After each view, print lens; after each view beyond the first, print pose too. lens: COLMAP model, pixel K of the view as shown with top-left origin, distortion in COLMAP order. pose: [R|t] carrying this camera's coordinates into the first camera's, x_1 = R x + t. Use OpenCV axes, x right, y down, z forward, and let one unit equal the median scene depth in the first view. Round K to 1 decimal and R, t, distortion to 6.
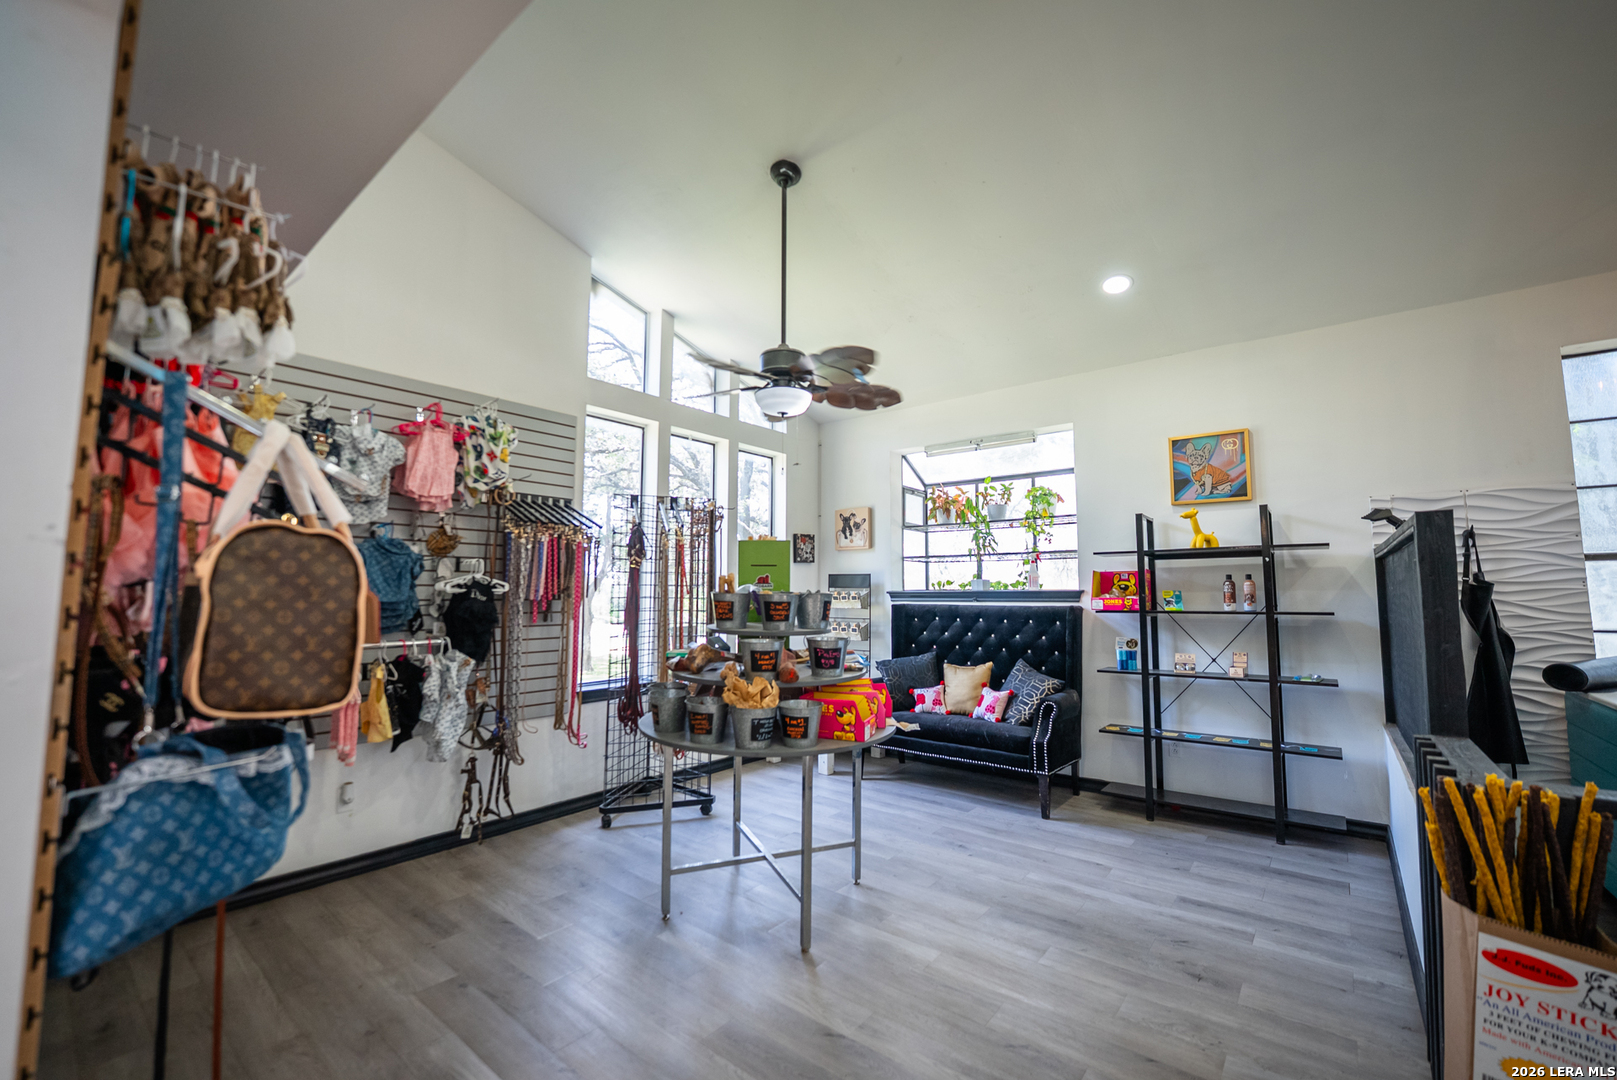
lens RADIAL K [[666.7, 0, 808.5], [0, 666.7, 540.0], [0, 0, 1]] dist [-0.001810, -0.000200]
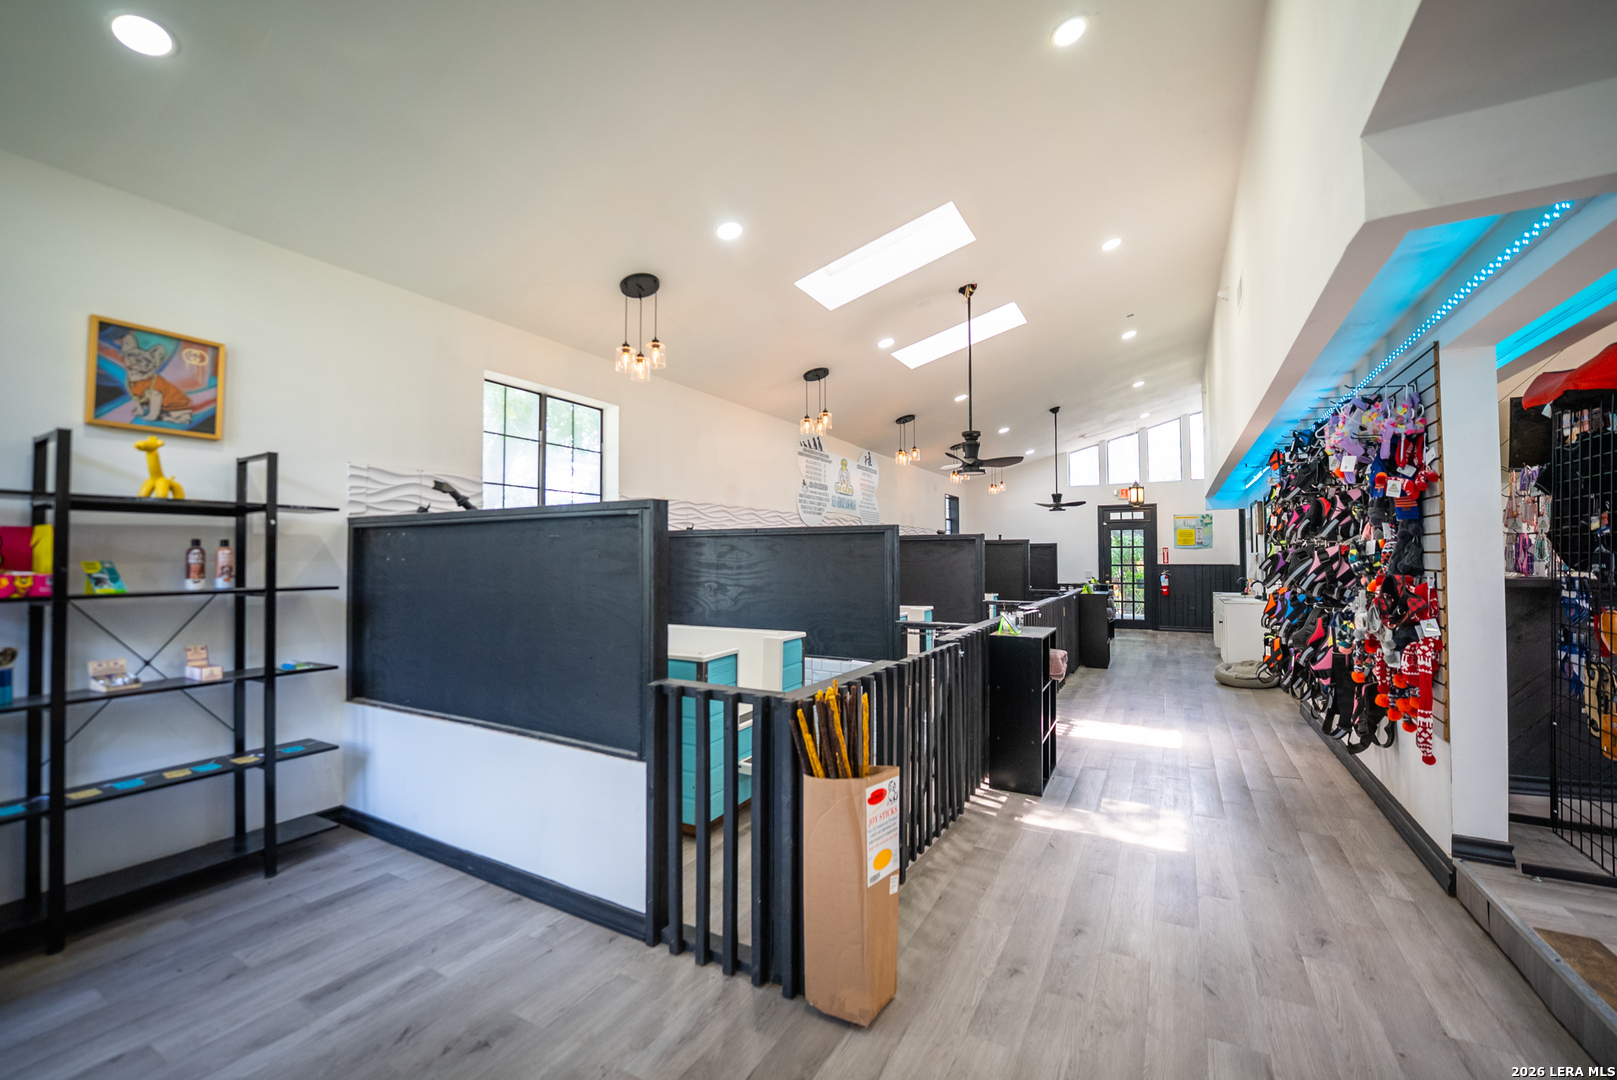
lens RADIAL K [[666.7, 0, 808.5], [0, 666.7, 540.0], [0, 0, 1]] dist [-0.001810, -0.000200]
pose [[-0.129027, 0.026857, 0.991277, -0.160021], [-0.082478, 0.995879, -0.037717, 0.025080], [-0.988205, -0.086625, -0.126280, 0.434551]]
